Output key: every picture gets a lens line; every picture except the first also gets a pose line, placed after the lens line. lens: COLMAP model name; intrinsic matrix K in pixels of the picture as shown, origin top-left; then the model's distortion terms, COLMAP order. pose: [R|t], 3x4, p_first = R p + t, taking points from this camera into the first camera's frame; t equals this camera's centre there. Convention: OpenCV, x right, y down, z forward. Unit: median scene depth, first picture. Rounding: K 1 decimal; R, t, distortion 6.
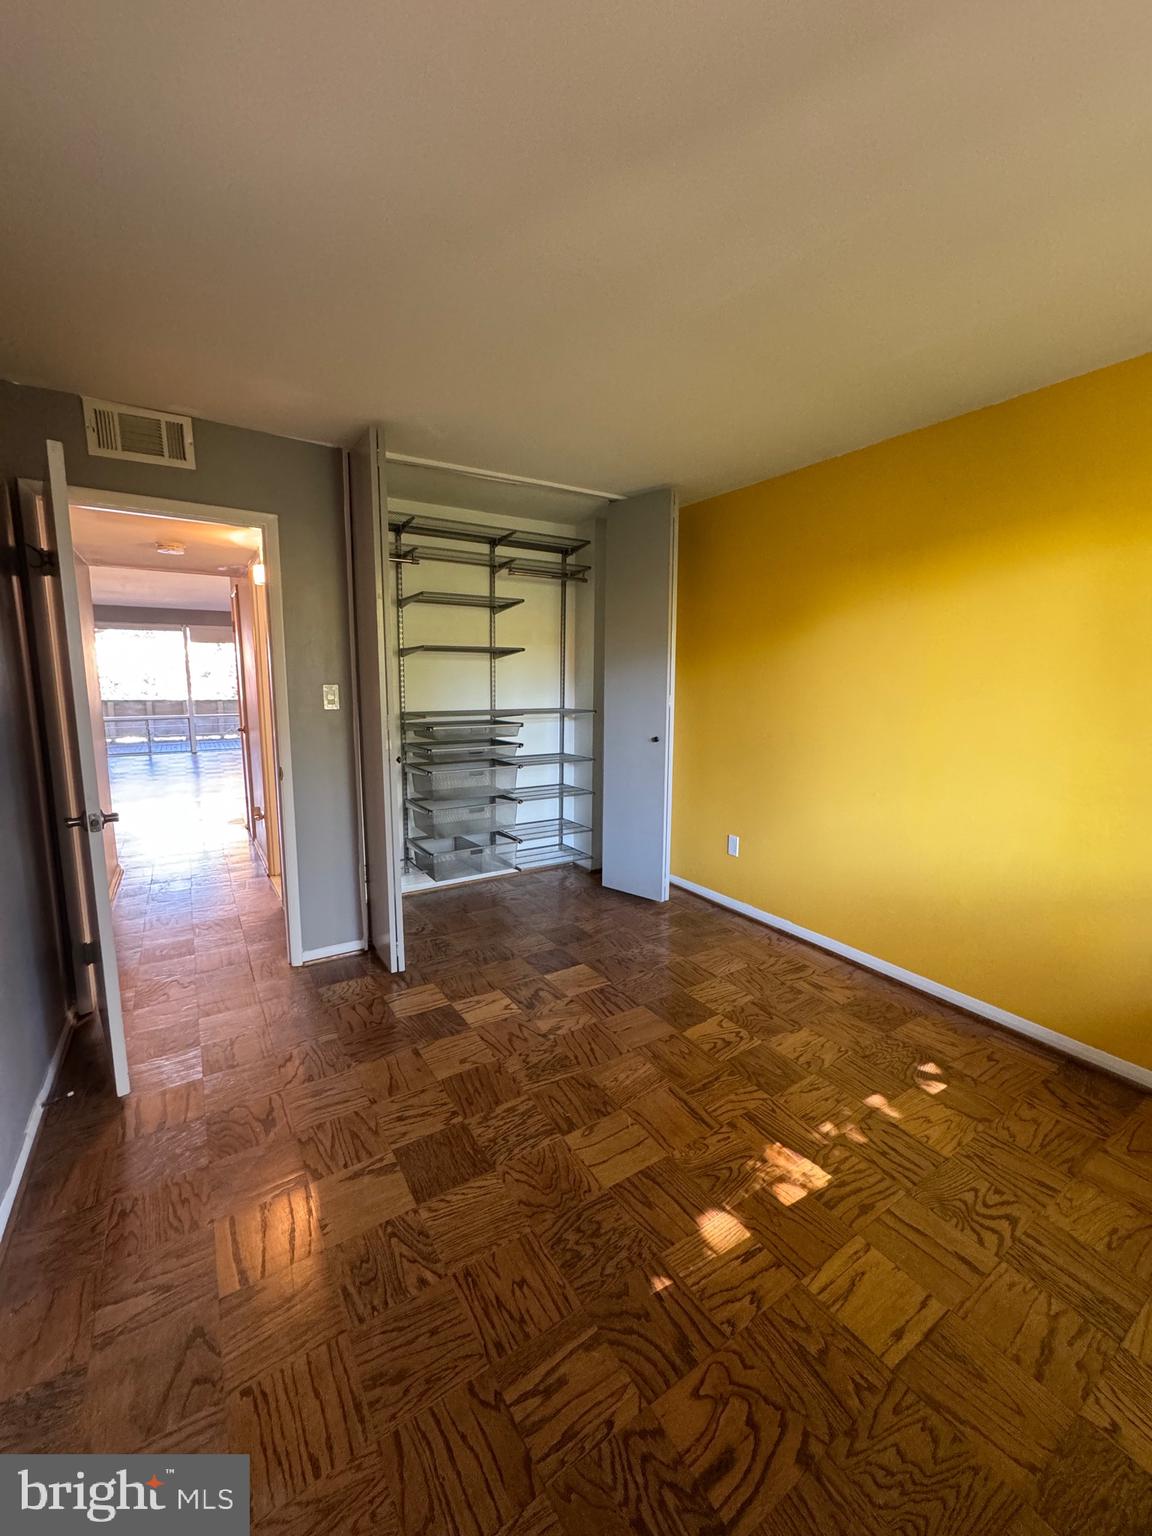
lens RADIAL K [[615.4, 0, 572.6], [0, 615.4, 766.9], [0, 0, 1]] dist [0.002090, 0.000592]
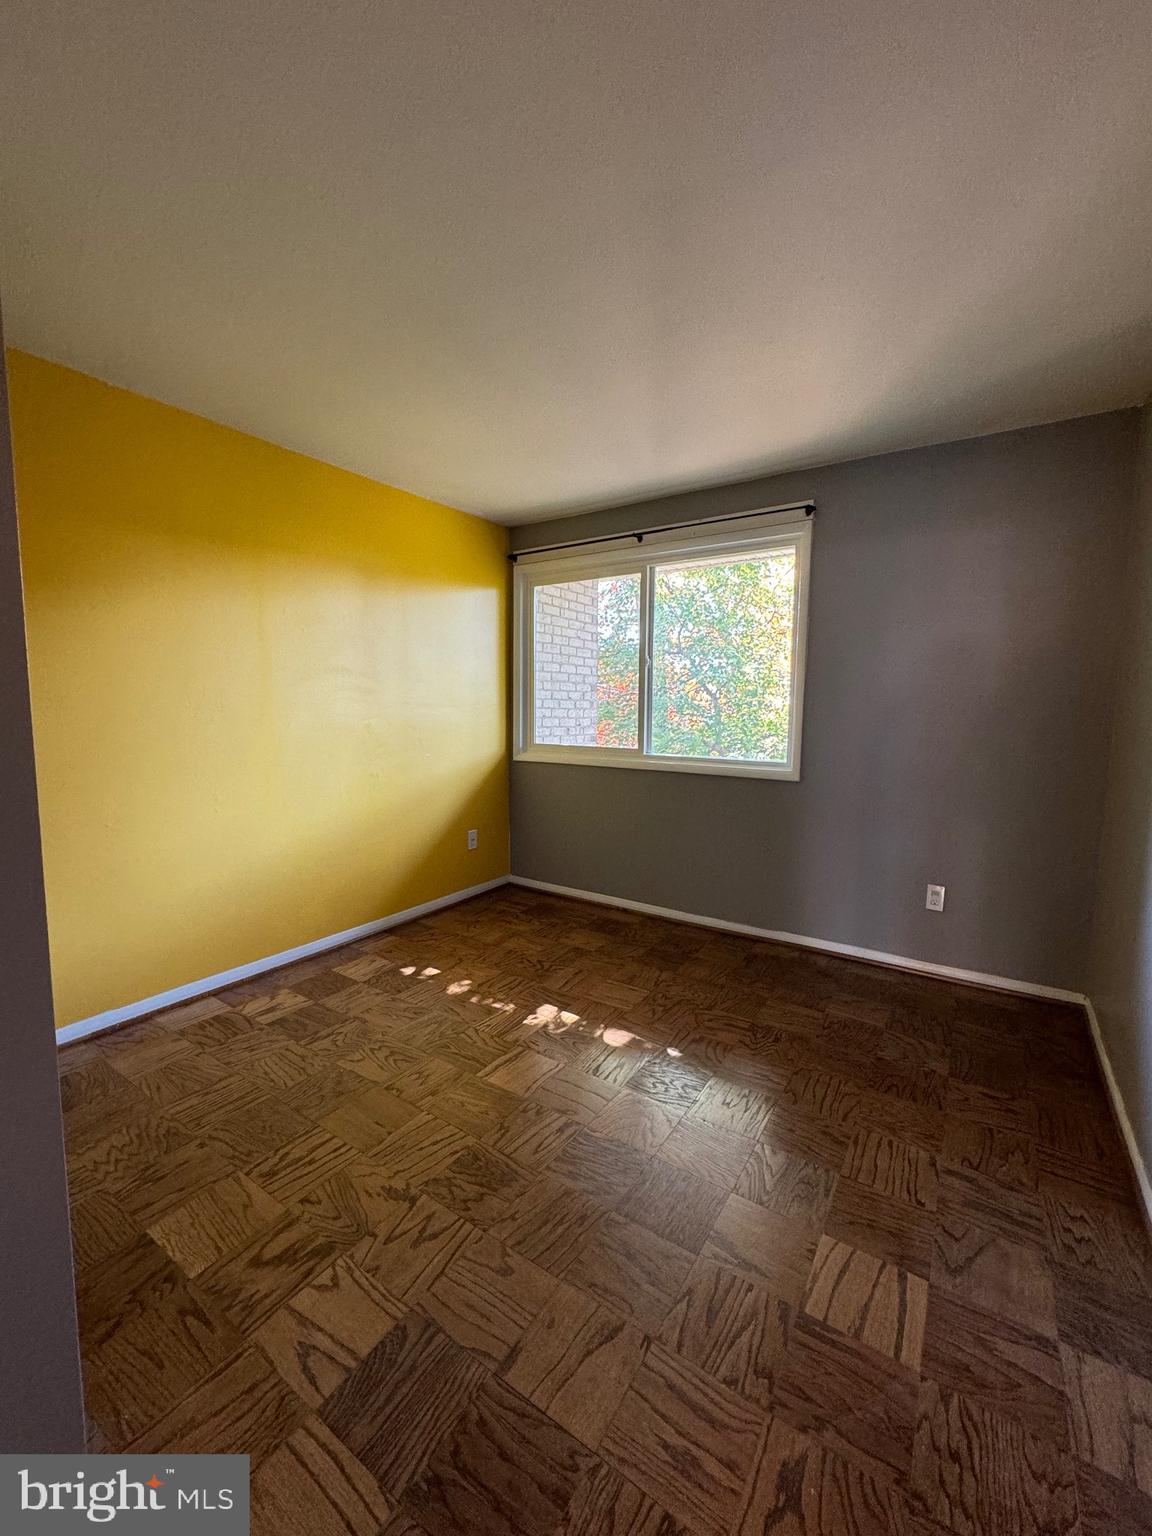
lens RADIAL K [[615.4, 0, 572.4], [0, 615.4, 766.1], [0, 0, 1]] dist [0.002090, 0.000592]
pose [[-0.400216, -0.102684, 0.910650, -0.673377], [0.121946, 0.978898, 0.163973, -0.110503], [-0.908271, 0.176675, -0.379249, 1.012943]]
